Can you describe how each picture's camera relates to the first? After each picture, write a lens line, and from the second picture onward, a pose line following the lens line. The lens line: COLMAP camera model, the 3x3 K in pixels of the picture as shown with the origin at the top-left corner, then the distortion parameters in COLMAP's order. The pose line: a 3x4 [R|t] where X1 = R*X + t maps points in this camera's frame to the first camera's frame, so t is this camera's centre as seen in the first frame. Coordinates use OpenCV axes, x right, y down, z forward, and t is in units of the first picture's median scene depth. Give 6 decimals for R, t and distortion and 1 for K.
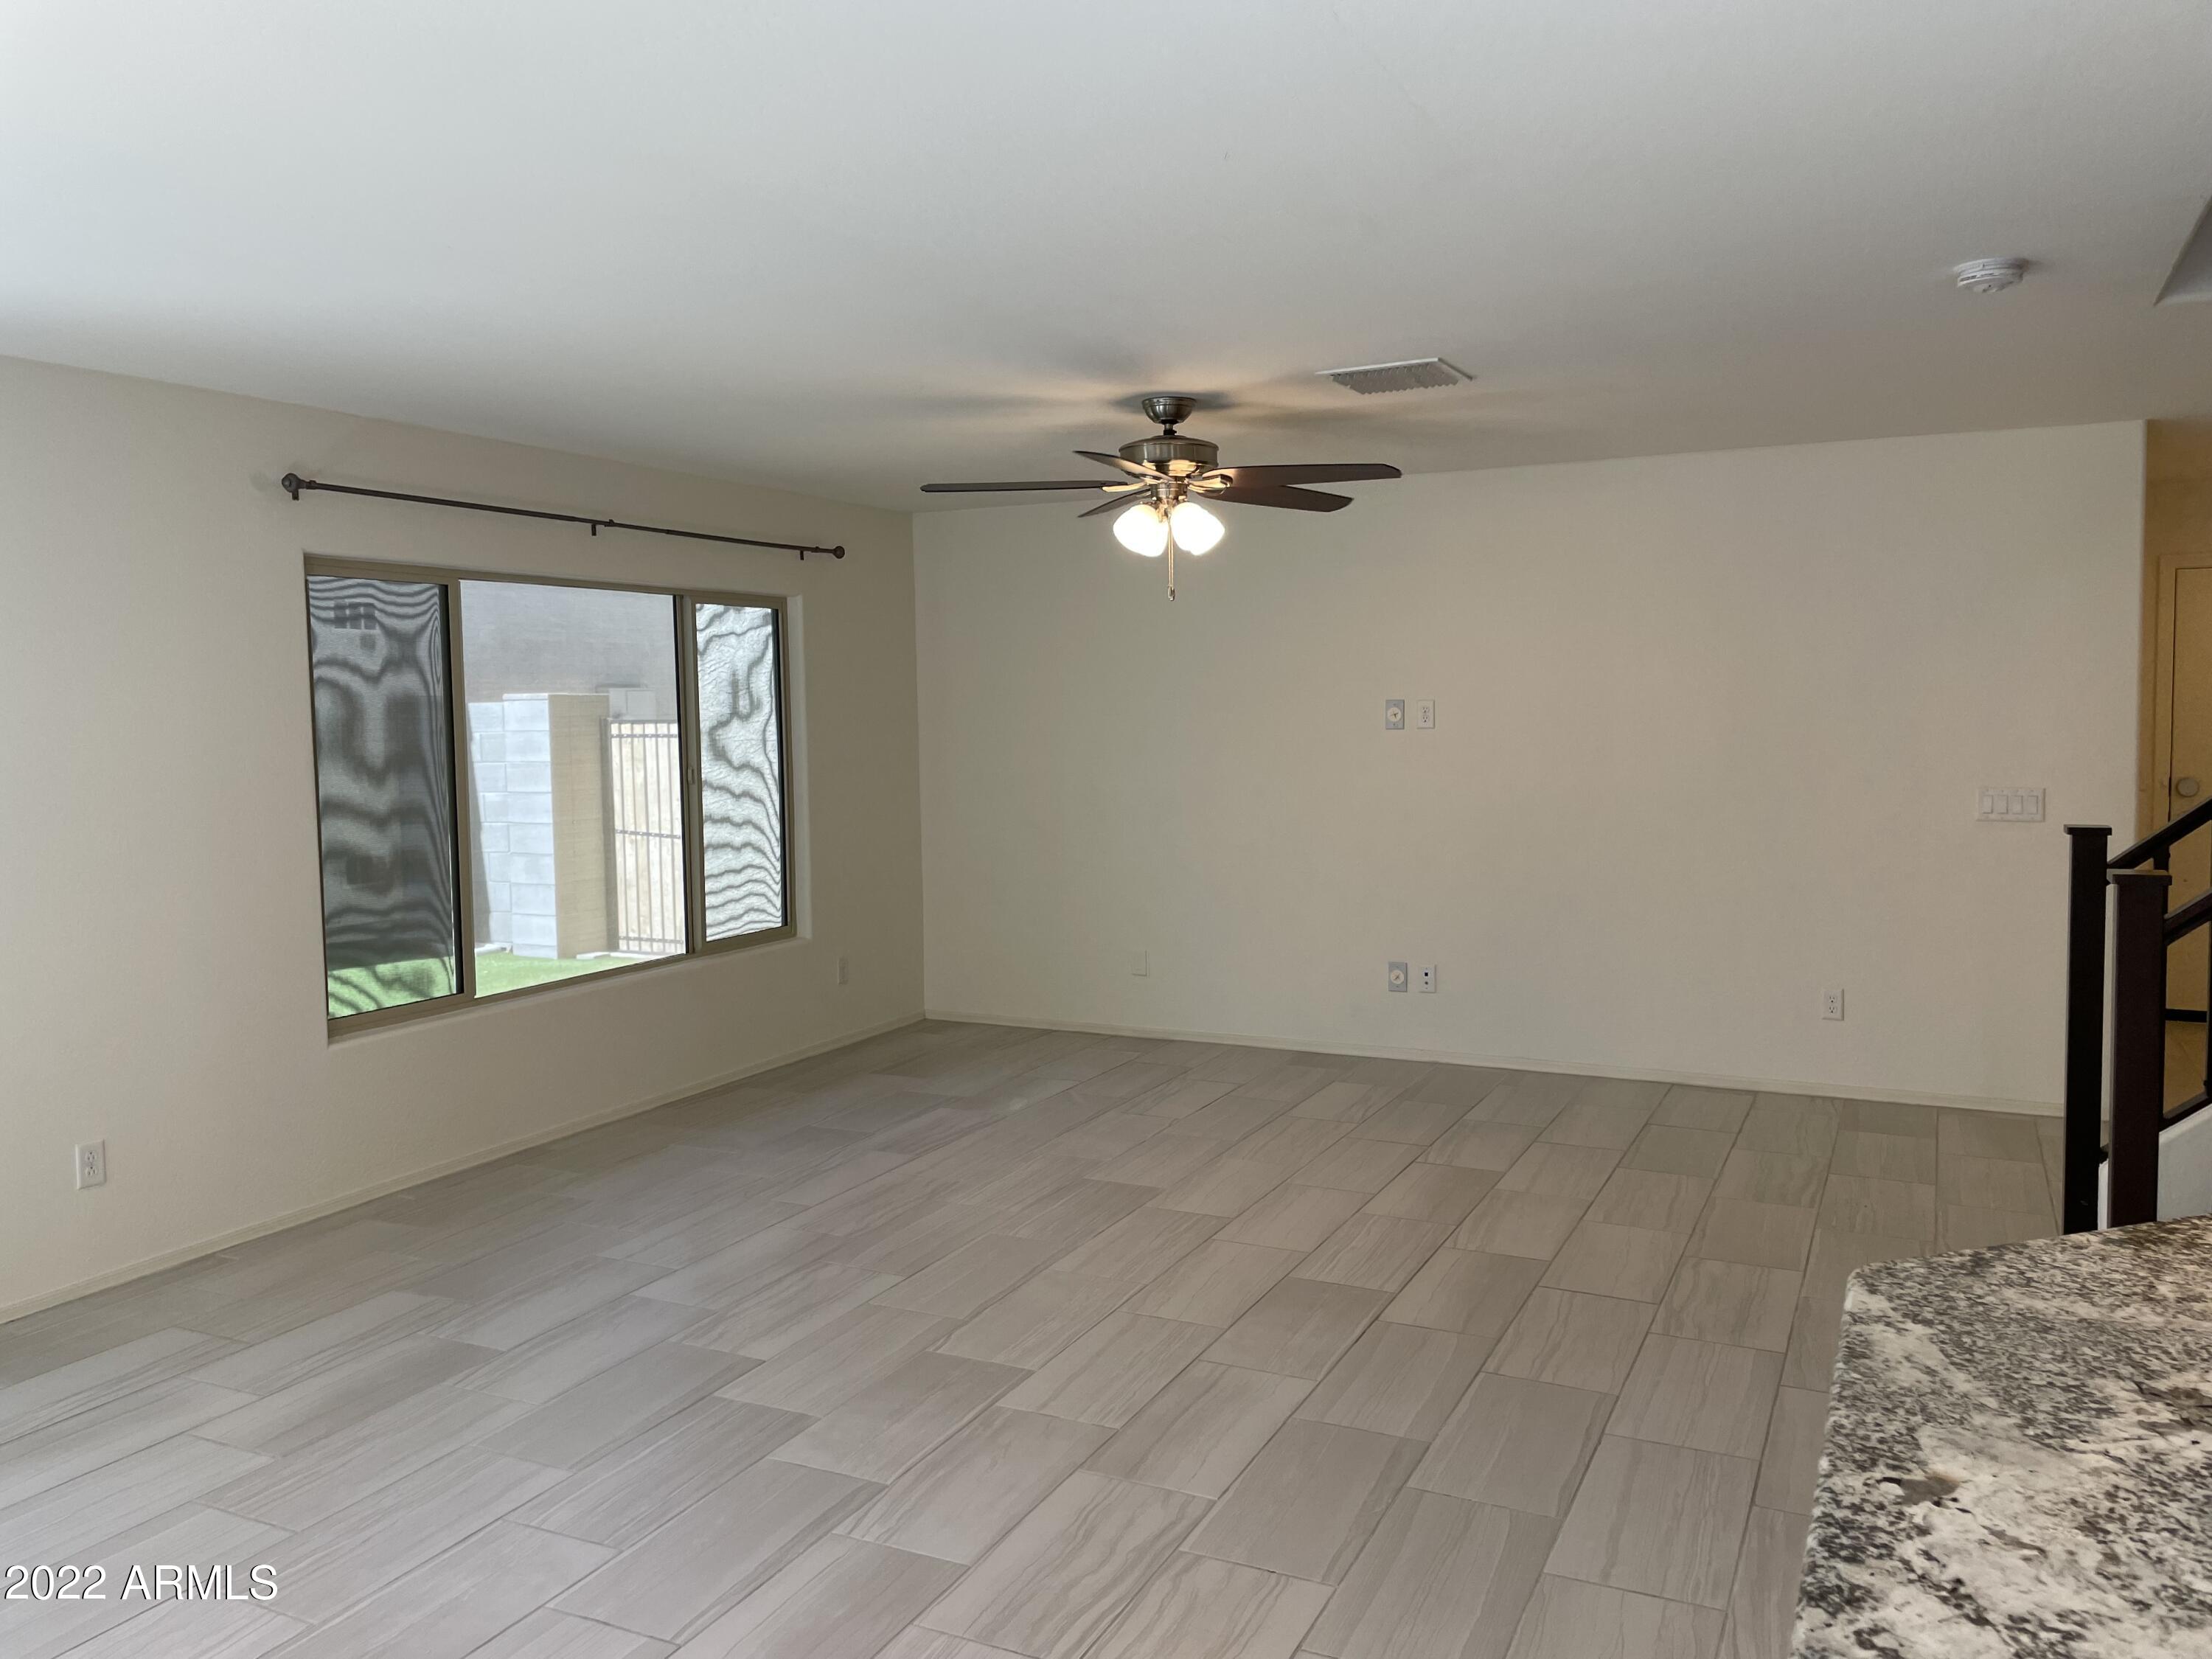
lens RADIAL K [[1669.0, 0, 1112.7], [0, 1669.0, 825.7], [0, 0, 1]] dist [0.094119, -0.120629]
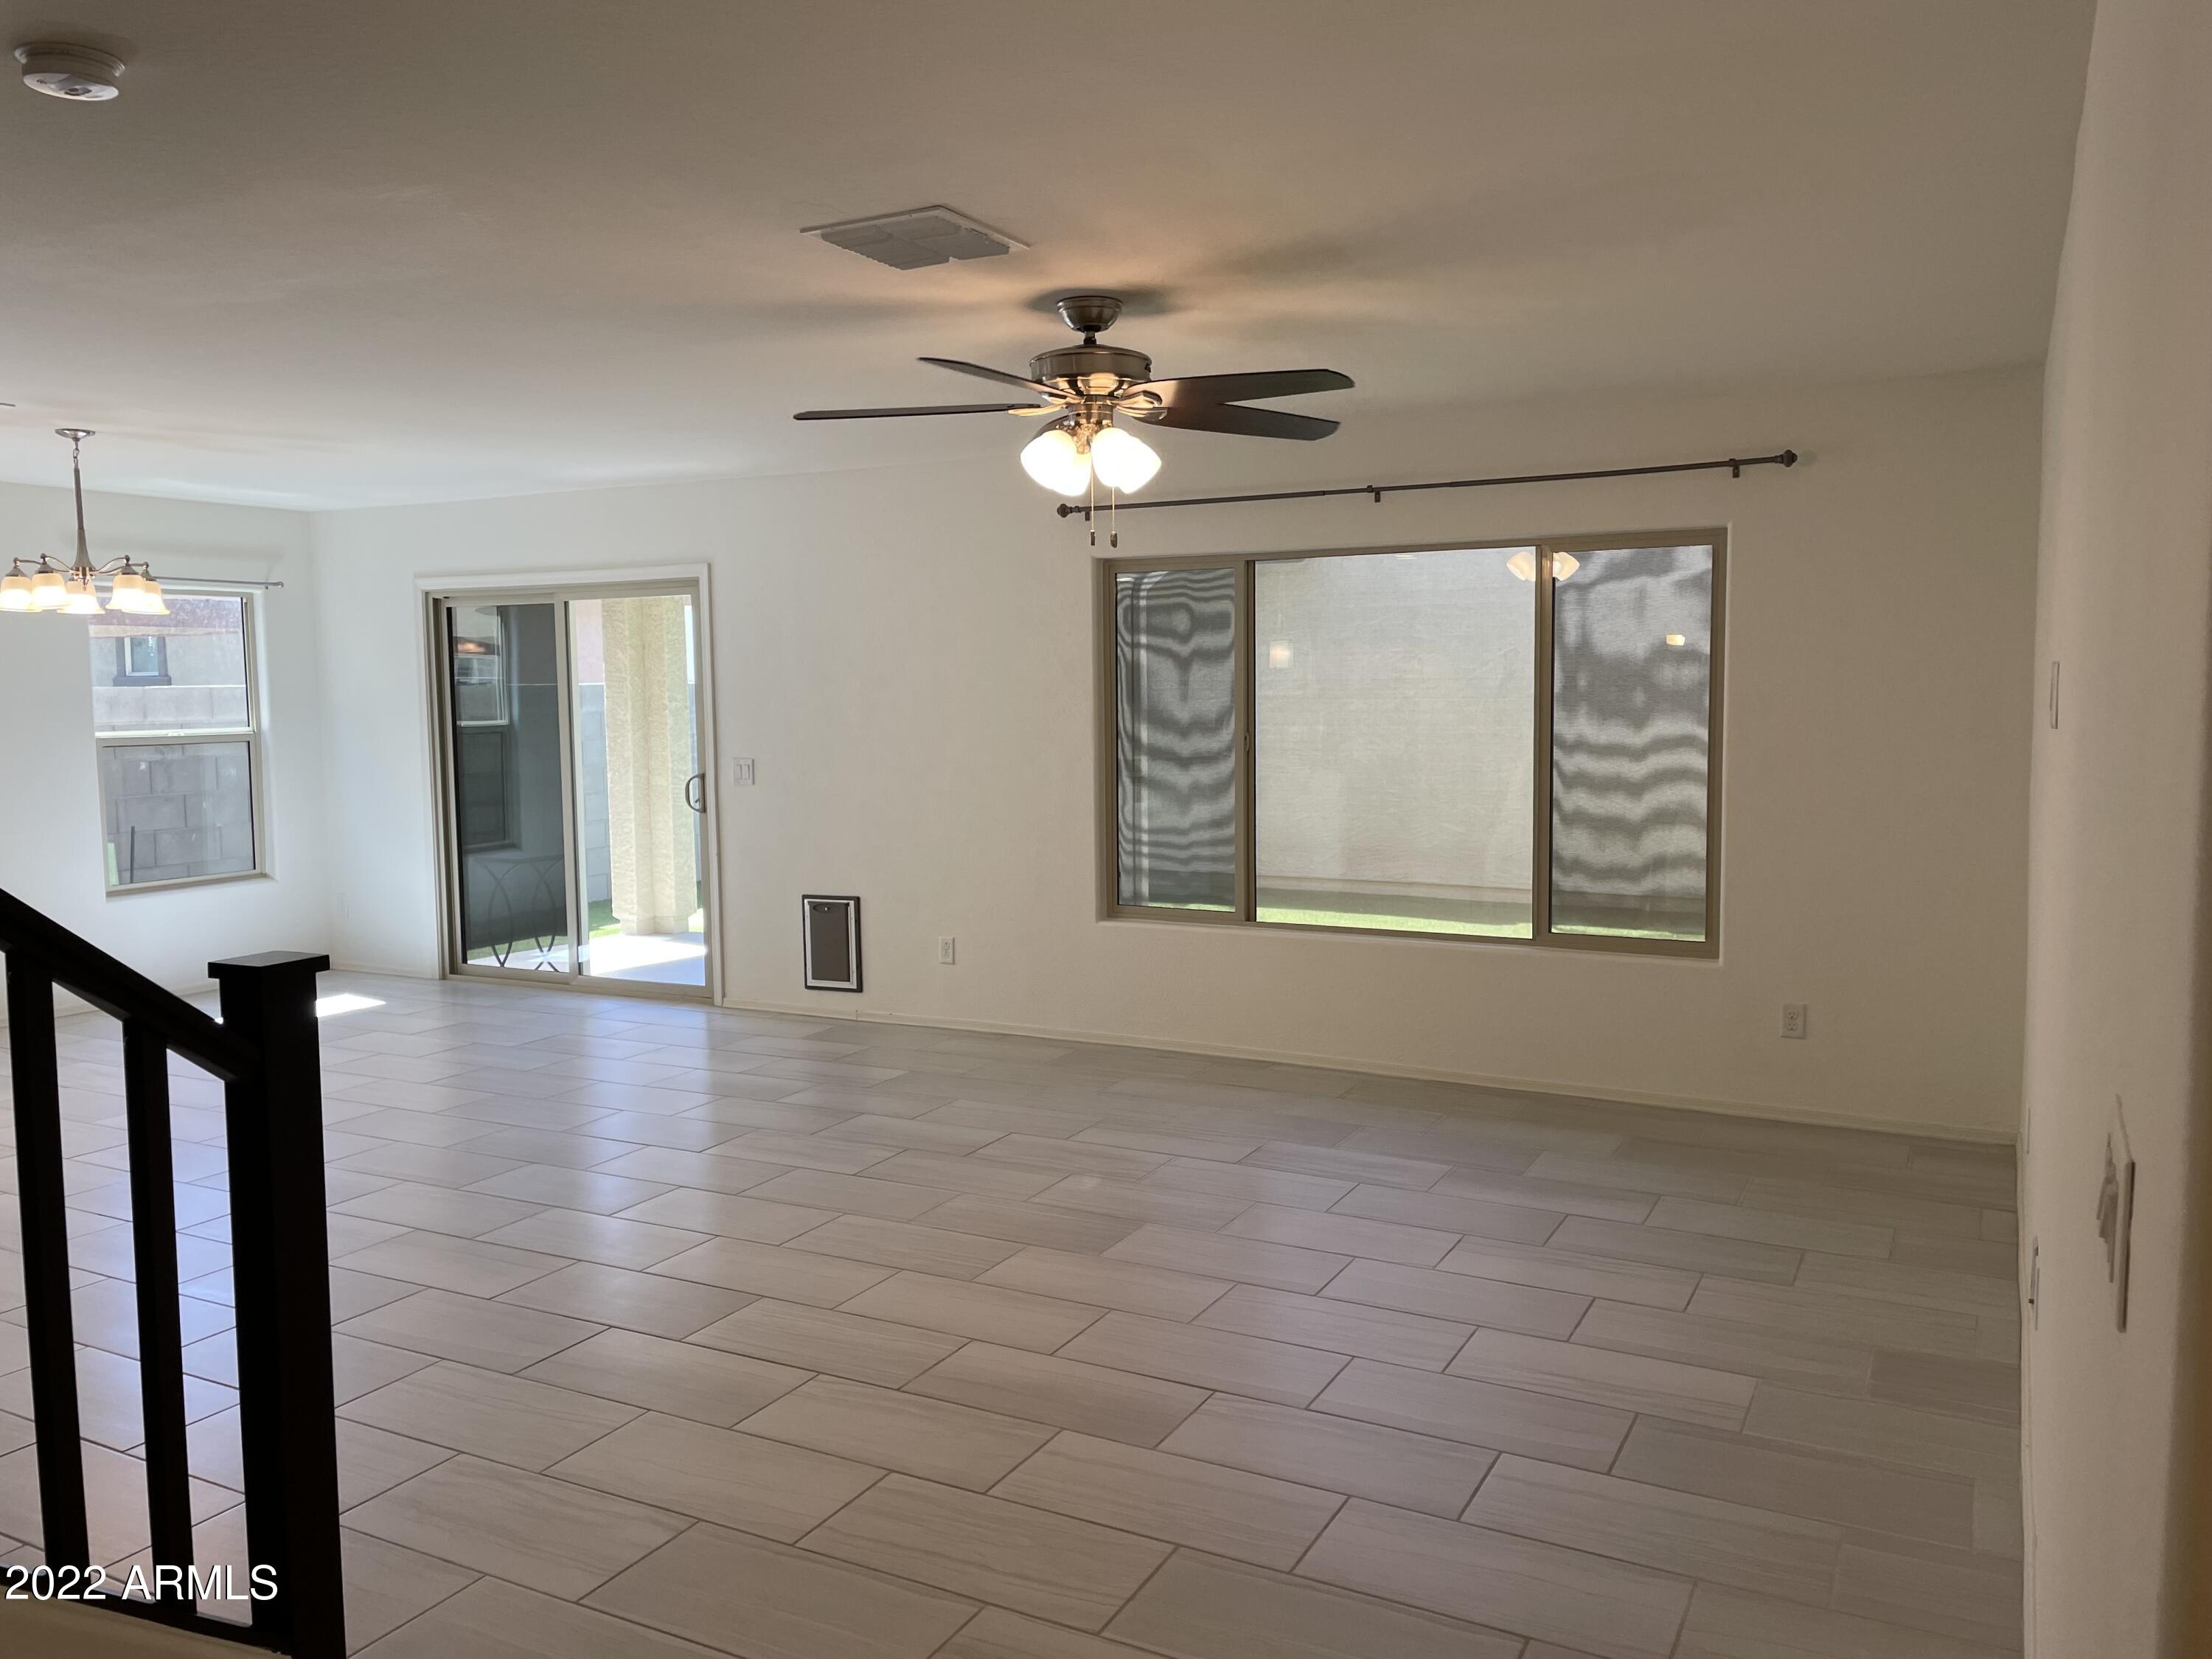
lens RADIAL K [[1669.0, 0, 1112.7], [0, 1669.0, 825.7], [0, 0, 1]] dist [0.094119, -0.120629]
pose [[-0.036016, 0.102583, -0.994072, 2.845718], [-0.061392, 0.992612, 0.104657, -0.288764], [0.997464, 0.064797, -0.029453, 3.431213]]
